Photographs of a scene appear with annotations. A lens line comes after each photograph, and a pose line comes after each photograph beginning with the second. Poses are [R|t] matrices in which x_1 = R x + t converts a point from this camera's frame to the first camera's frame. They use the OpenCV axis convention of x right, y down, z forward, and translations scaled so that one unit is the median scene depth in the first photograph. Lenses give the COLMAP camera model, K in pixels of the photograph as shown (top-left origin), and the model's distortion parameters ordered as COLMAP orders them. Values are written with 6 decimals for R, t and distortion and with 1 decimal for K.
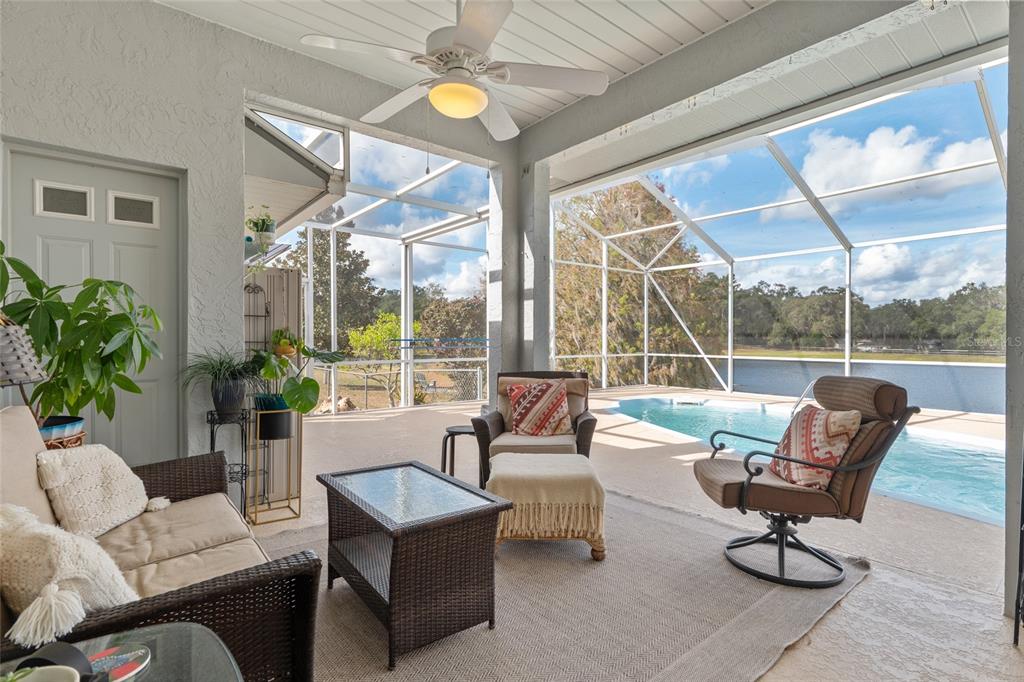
lens RADIAL K [[490.3, 0, 531.4], [0, 490.3, 340.5], [0, 0, 1]] dist [0.001590, -0.000891]
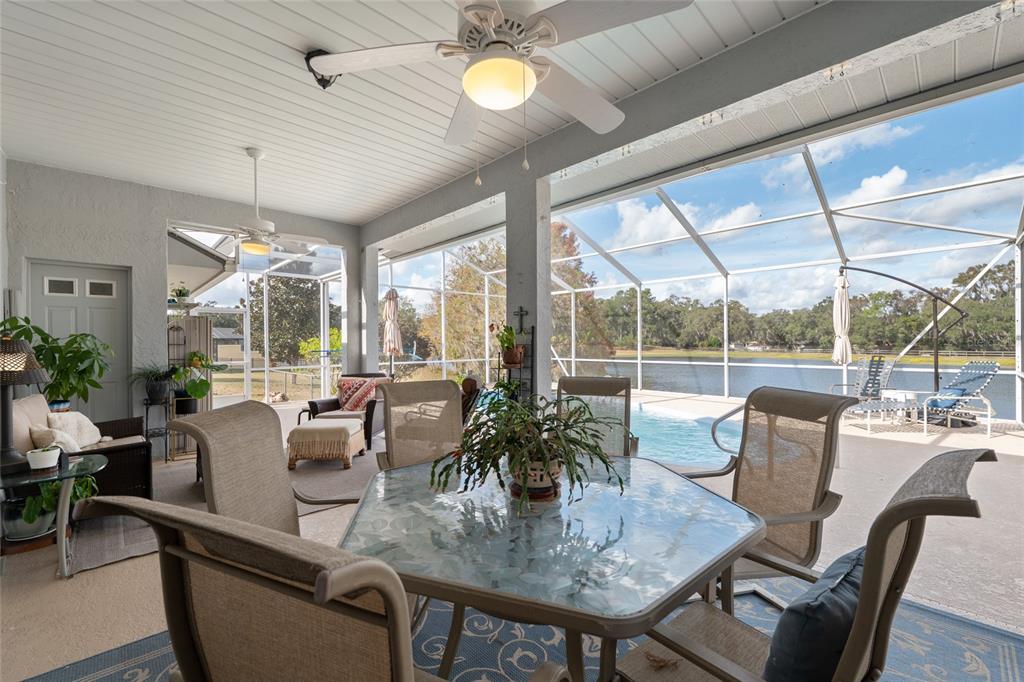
lens RADIAL K [[413.0, 0, 521.2], [0, 413.0, 342.3], [0, 0, 1]] dist [-0.012472, 0.000721]
pose [[0.996829, -0.008751, 0.079090, 0.236654], [0.009116, 0.999949, -0.004248, -0.017558], [-0.079049, 0.004956, 0.996858, -0.240203]]
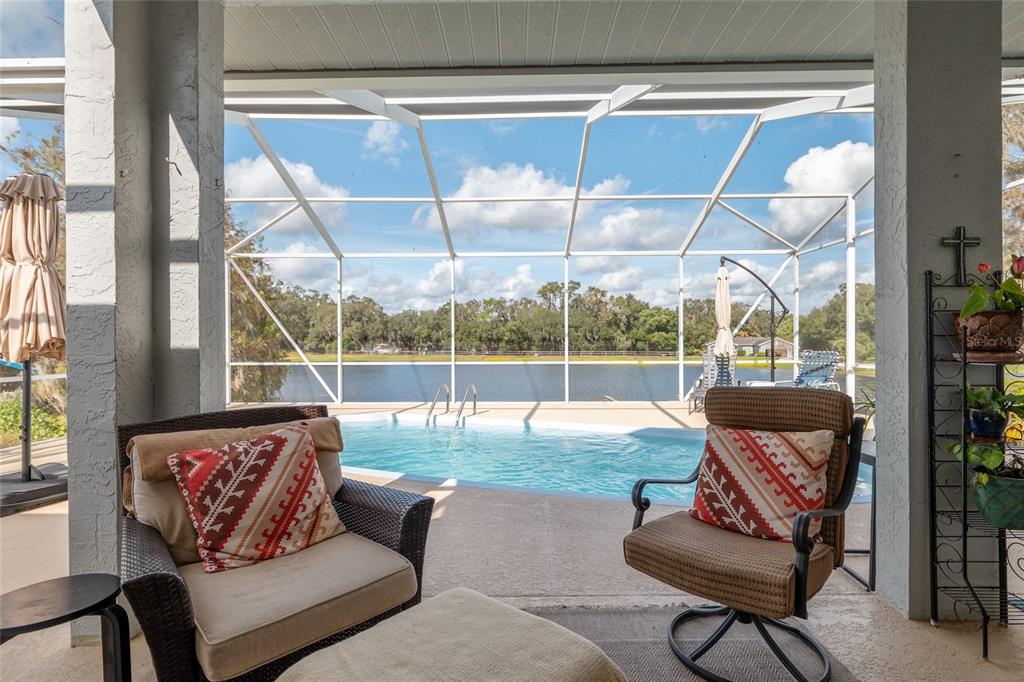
lens RADIAL K [[490.3, 0, 507.9], [0, 490.3, 341.1], [0, 0, 1]] dist [0.001590, -0.000891]
pose [[0.660008, -0.002757, 0.751254, -0.090489], [0.008383, 0.999958, -0.003696, -0.001678], [-0.751212, 0.008737, 0.660003, 0.264651]]
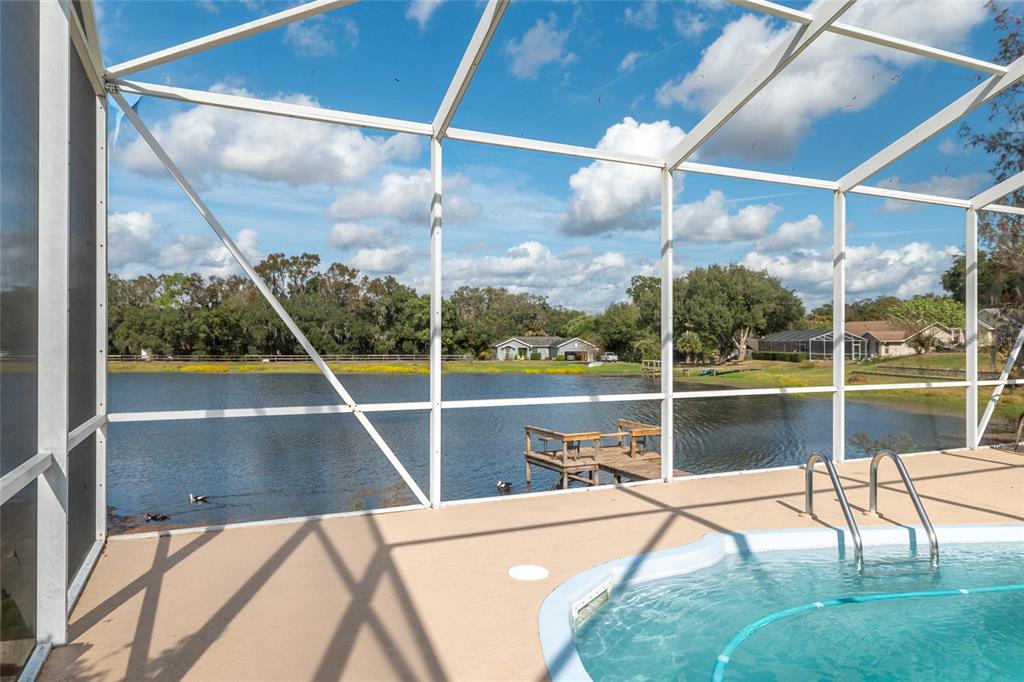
lens RADIAL K [[666.9, 0, 519.0], [0, 666.9, 344.3], [0, 0, 1]] dist [-0.012786, -0.002718]
pose [[0.265318, -0.005614, 0.964145, -0.050364], [0.003071, 0.999983, 0.004977, -0.017187], [-0.964156, 0.001641, 0.265331, 1.189411]]
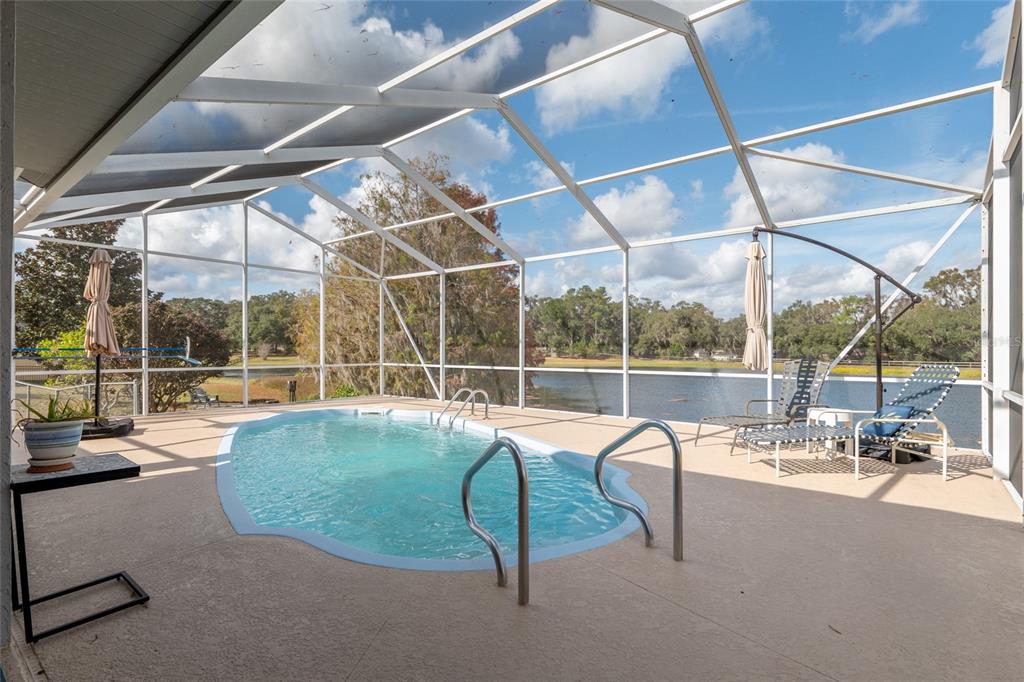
lens RADIAL K [[490.3, 0, 520.7], [0, 490.3, 349.2], [0, 0, 1]] dist [0.001590, -0.000891]
pose [[0.978745, -0.000860, 0.205079, 0.512036], [0.001522, 0.999994, -0.003073, 0.002418], [-0.205075, 0.003320, 0.978741, -0.049562]]
